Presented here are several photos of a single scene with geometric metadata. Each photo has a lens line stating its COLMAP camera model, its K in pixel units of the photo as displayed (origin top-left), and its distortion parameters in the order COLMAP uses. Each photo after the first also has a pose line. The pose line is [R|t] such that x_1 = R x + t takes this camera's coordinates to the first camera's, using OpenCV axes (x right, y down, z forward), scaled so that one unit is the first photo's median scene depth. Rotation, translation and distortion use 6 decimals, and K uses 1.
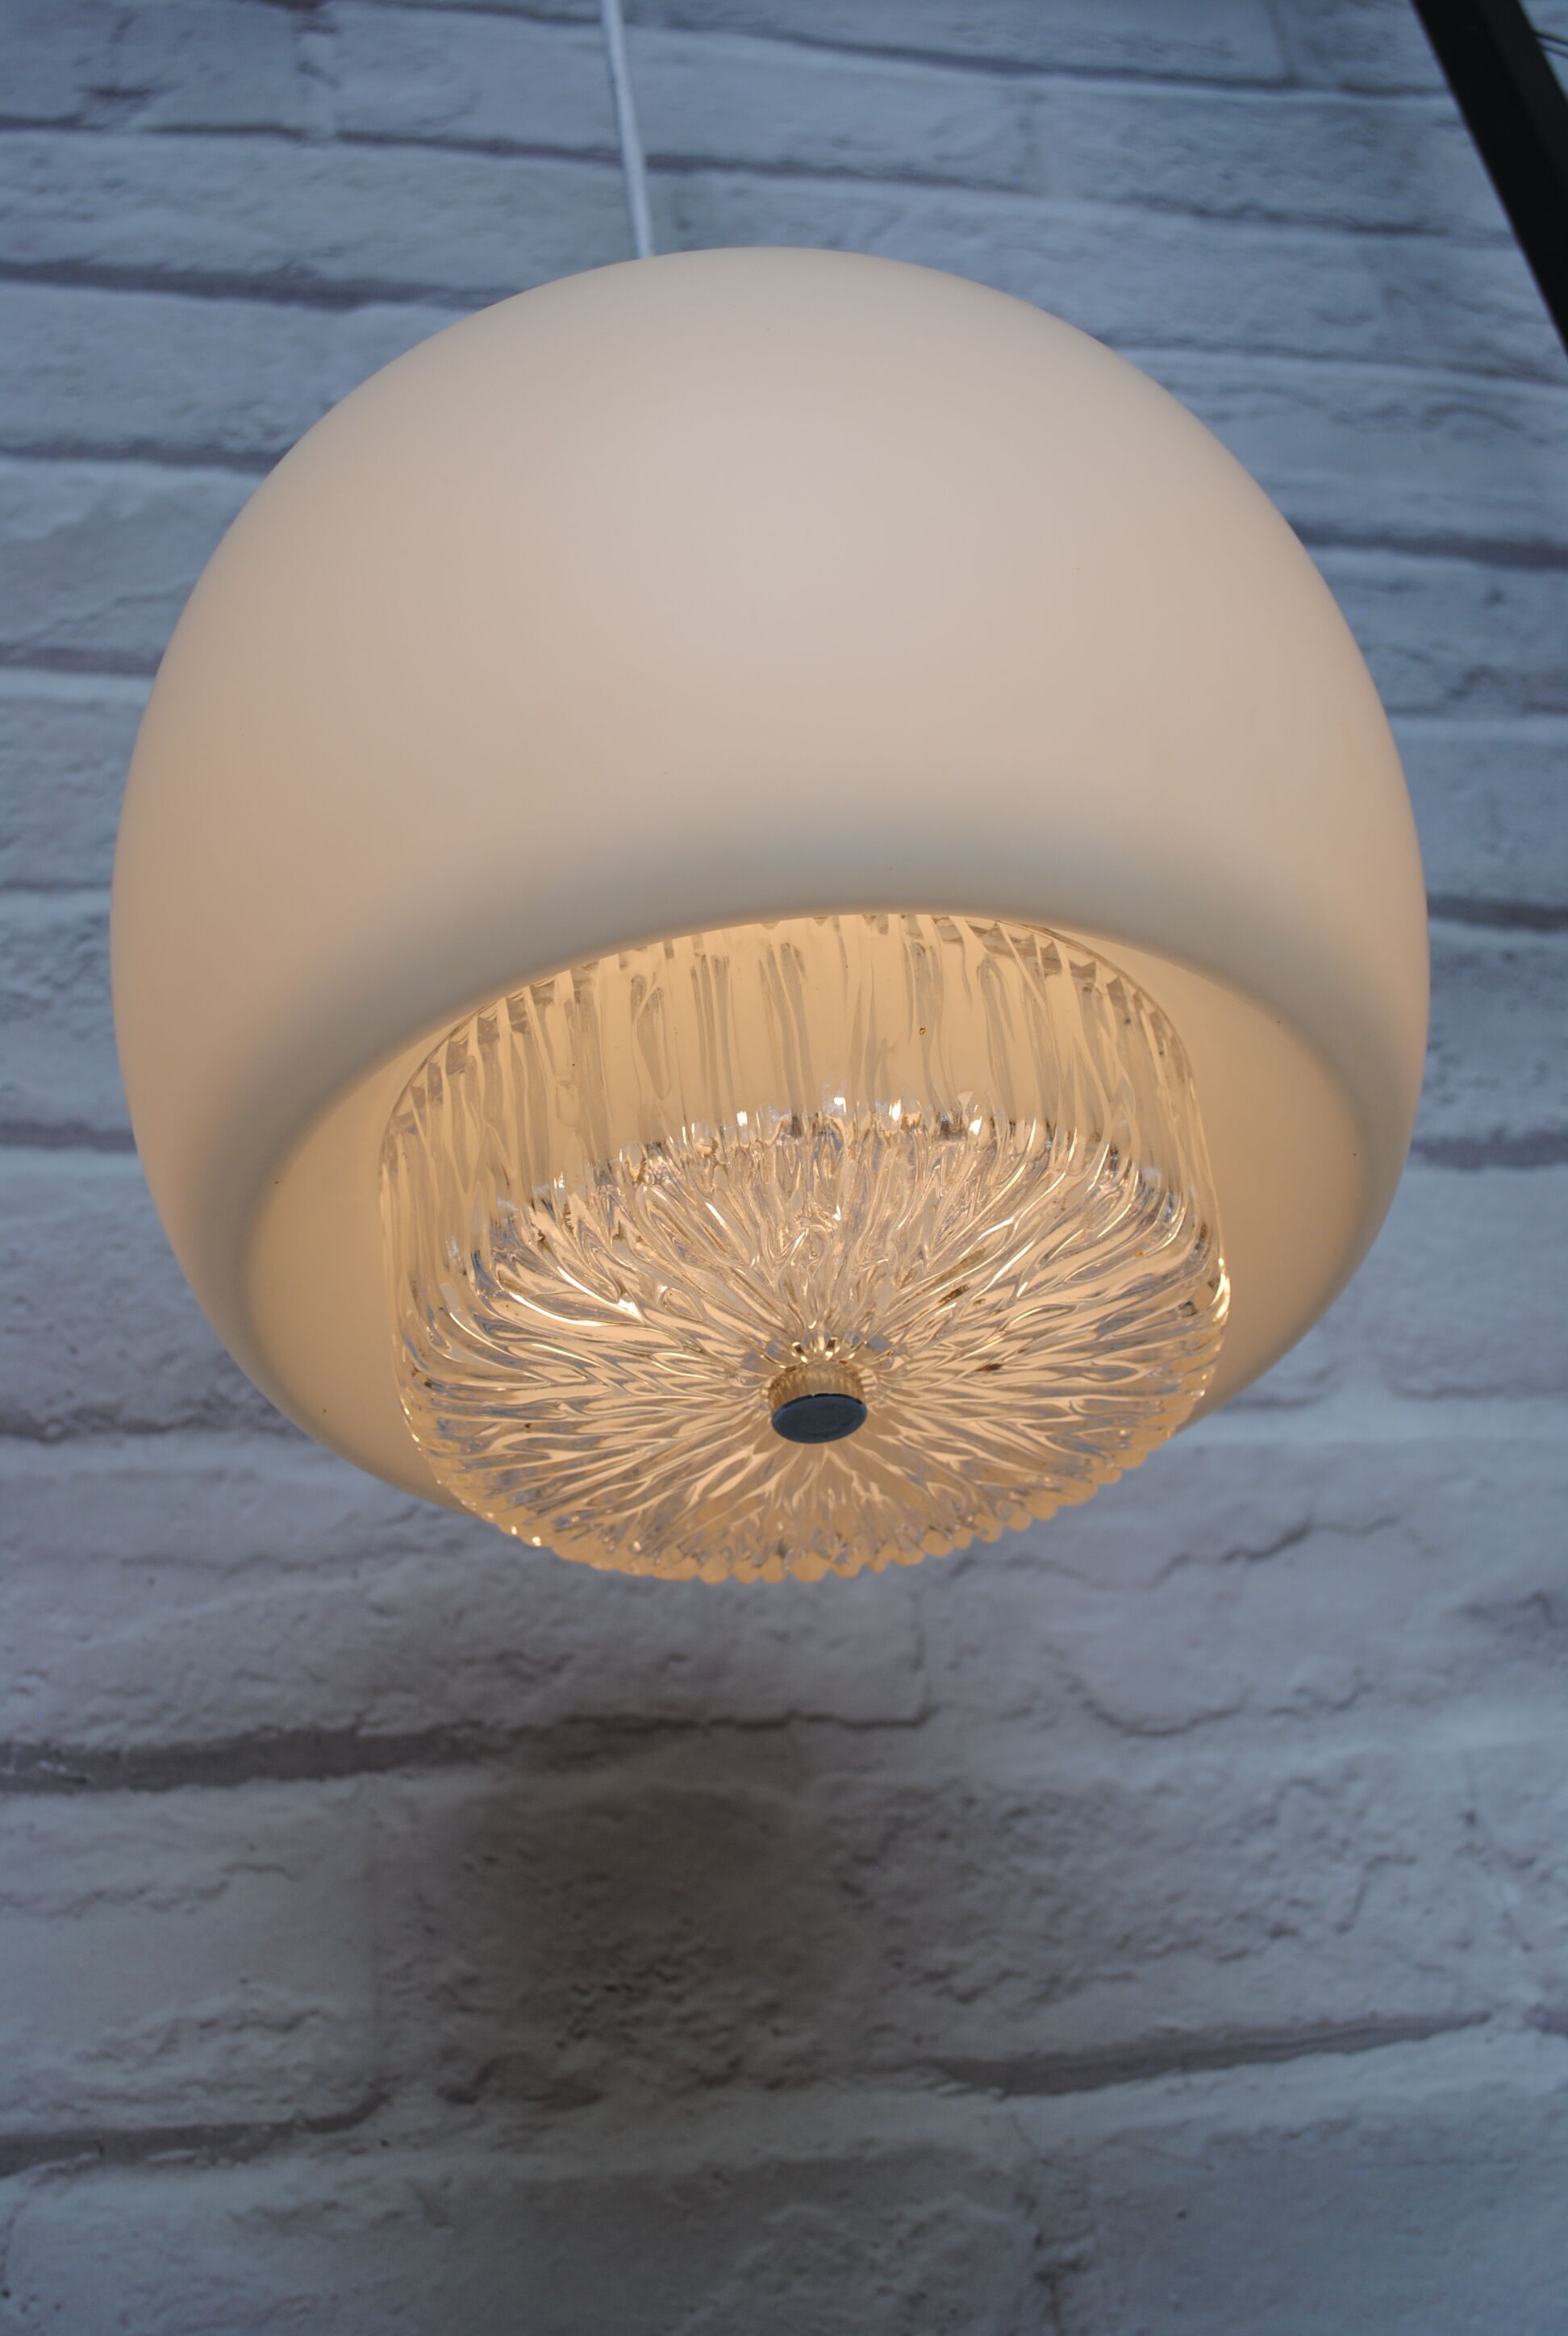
lens RADIAL K [[2891.4, 0, 789.9], [0, 2891.4, 1109.5], [0, 0, 1]] dist [-0.061531, 0.056296]
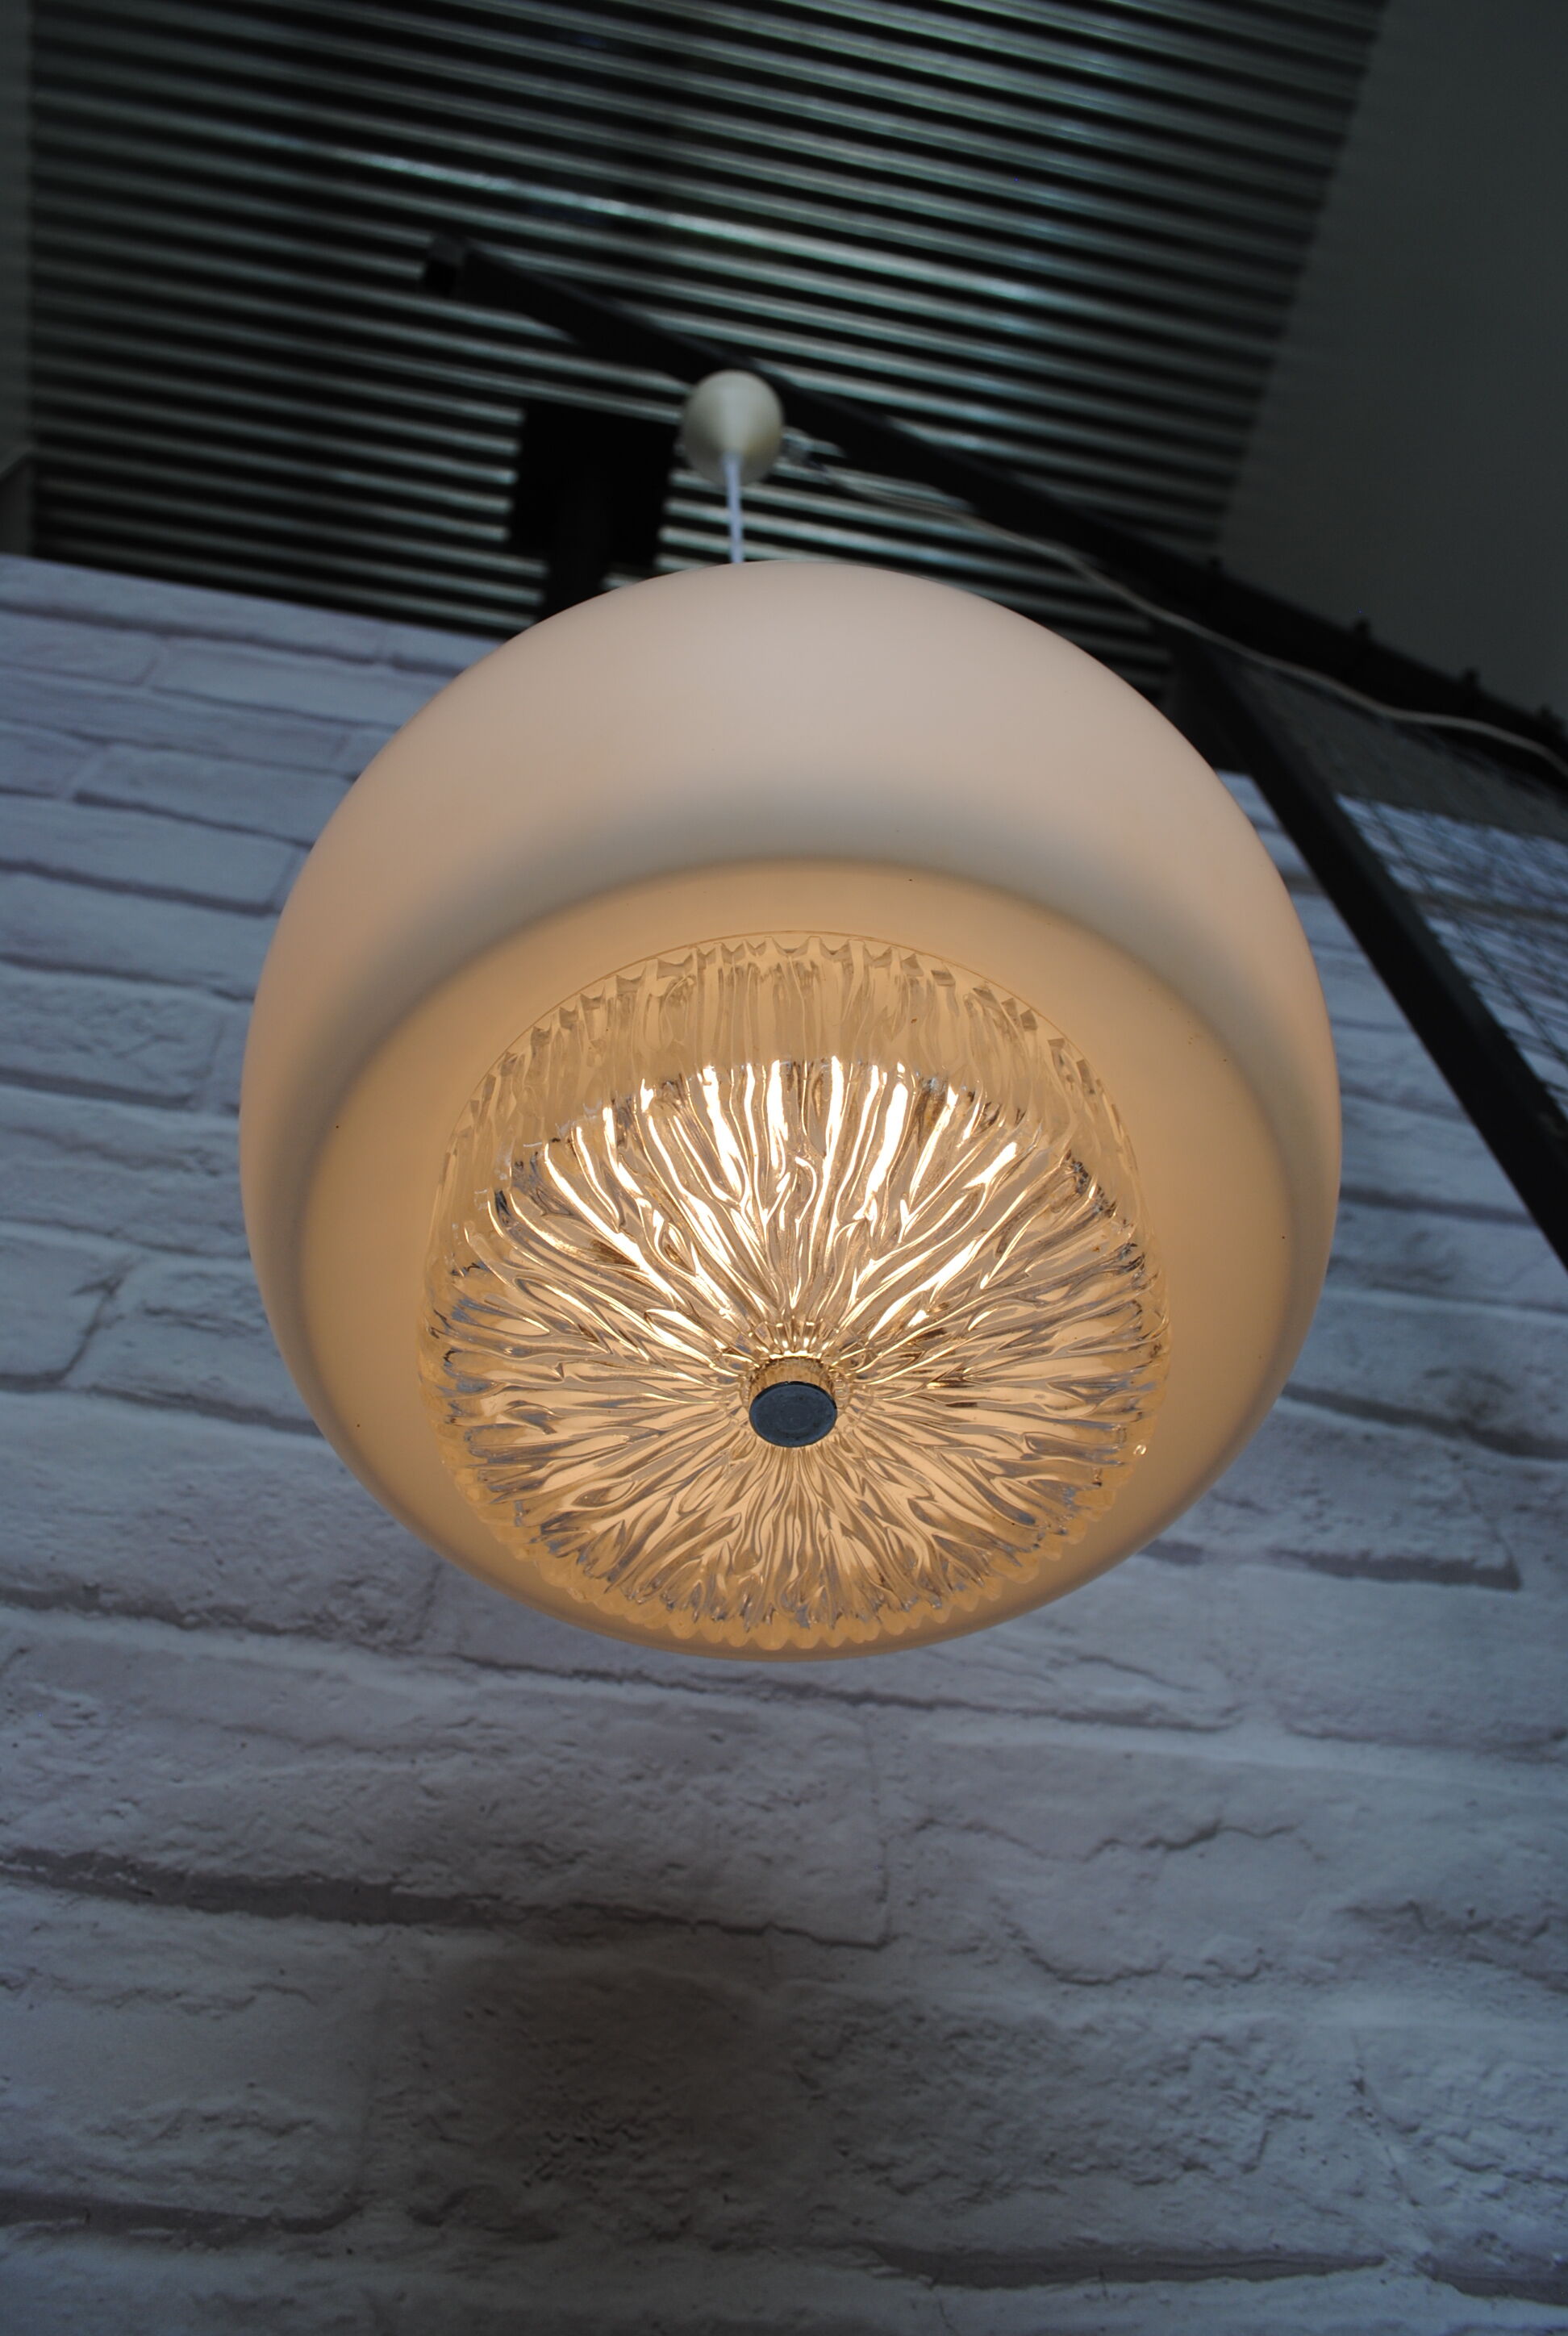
lens RADIAL K [[1848.2, 0, 780.4], [0, 1848.2, 1107.3], [0, 0, 1]] dist [-0.091812, 0.019346]
pose [[0.995993, 0.070919, -0.054487, 0.021911], [-0.085896, 0.928207, -0.362013, 0.172747], [0.024901, 0.365243, 0.930579, 0.211268]]
